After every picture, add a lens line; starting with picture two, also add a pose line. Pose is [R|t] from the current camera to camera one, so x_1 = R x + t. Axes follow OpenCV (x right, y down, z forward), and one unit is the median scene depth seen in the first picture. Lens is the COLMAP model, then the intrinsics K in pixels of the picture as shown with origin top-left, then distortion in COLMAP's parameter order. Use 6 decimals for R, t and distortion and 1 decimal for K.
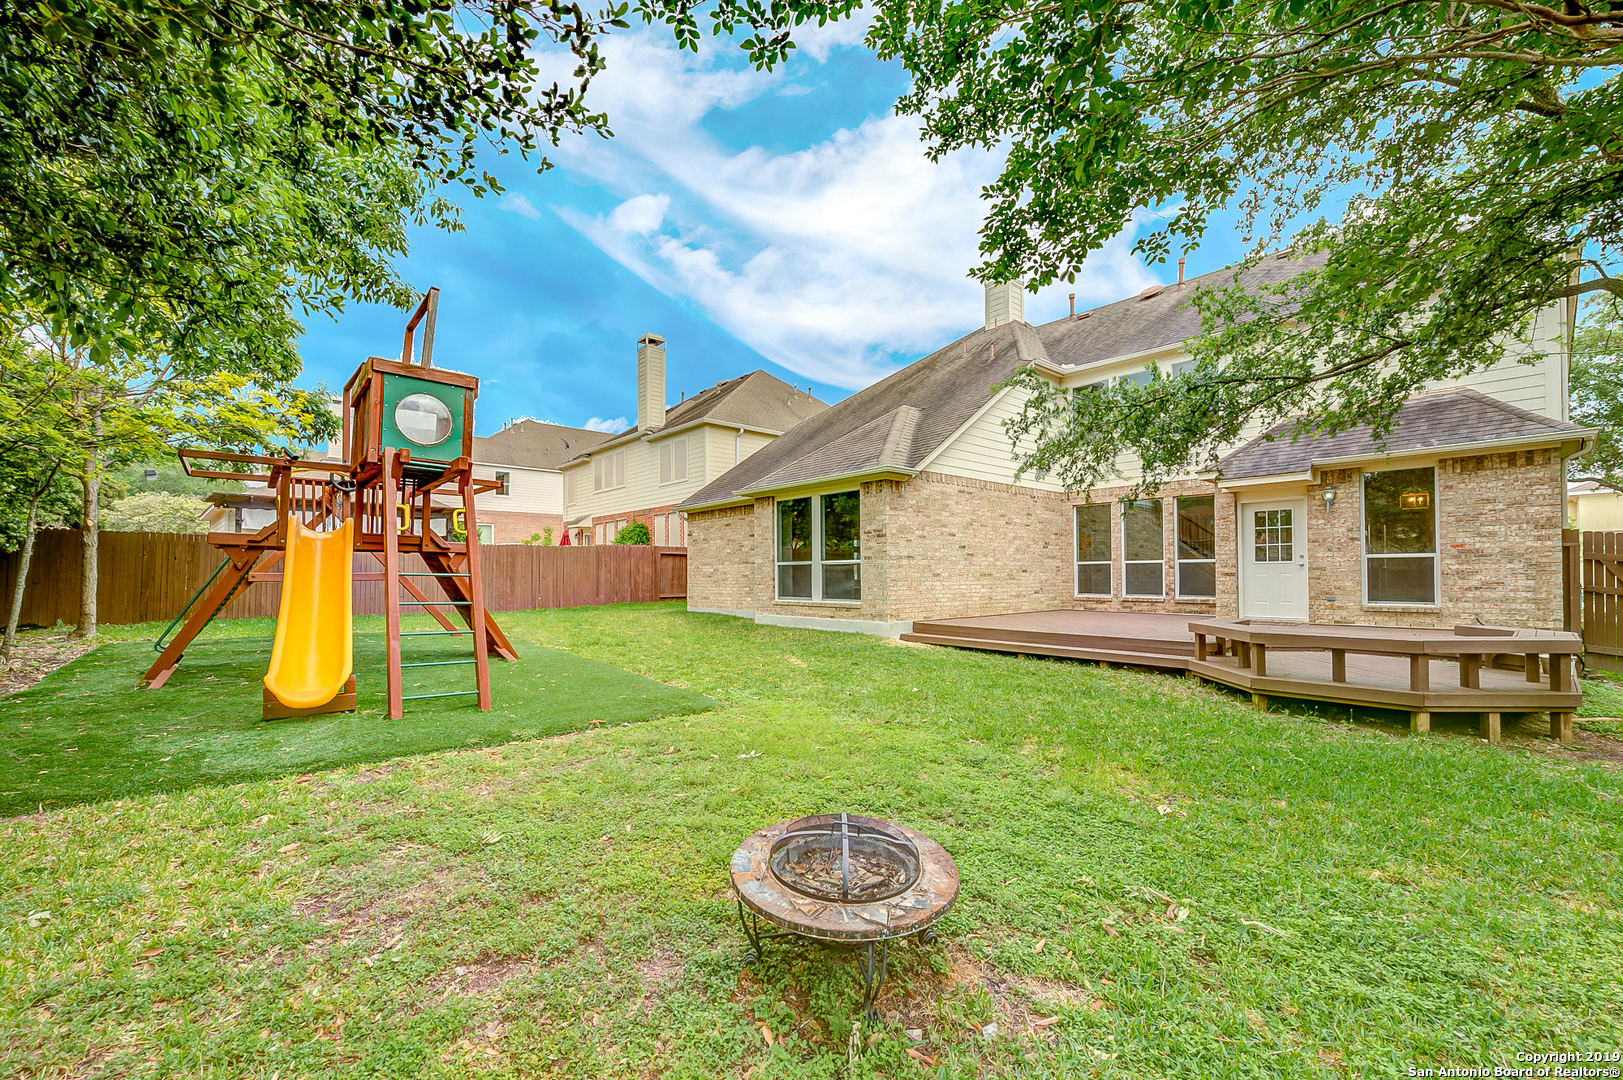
lens RADIAL K [[650.6, 0, 811.5], [0, 650.6, 540.0], [0, 0, 1]] dist [0.001858, -0.000475]
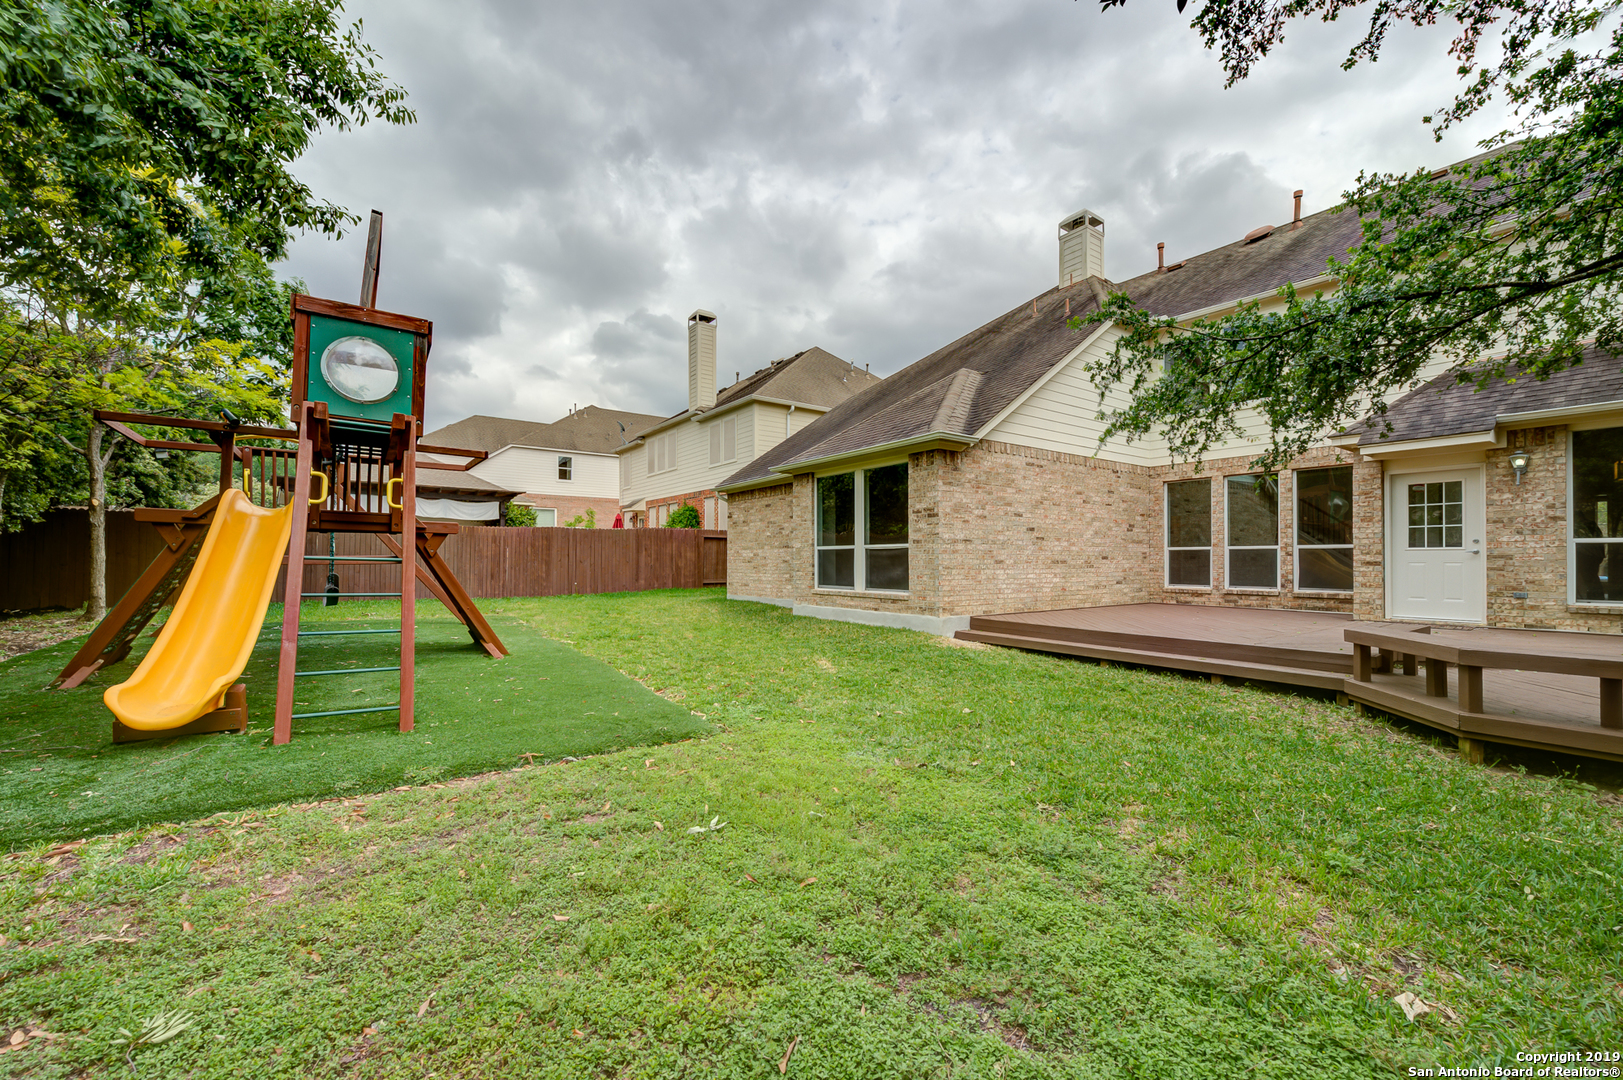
lens RADIAL K [[650.6, 0, 811.5], [0, 650.6, 540.0], [0, 0, 1]] dist [0.001858, -0.000475]
pose [[0.995287, 0.002717, -0.096933, 0.032271], [-0.000479, 0.999733, 0.023102, 0.005942], [0.096970, -0.022946, 0.995023, 0.138108]]
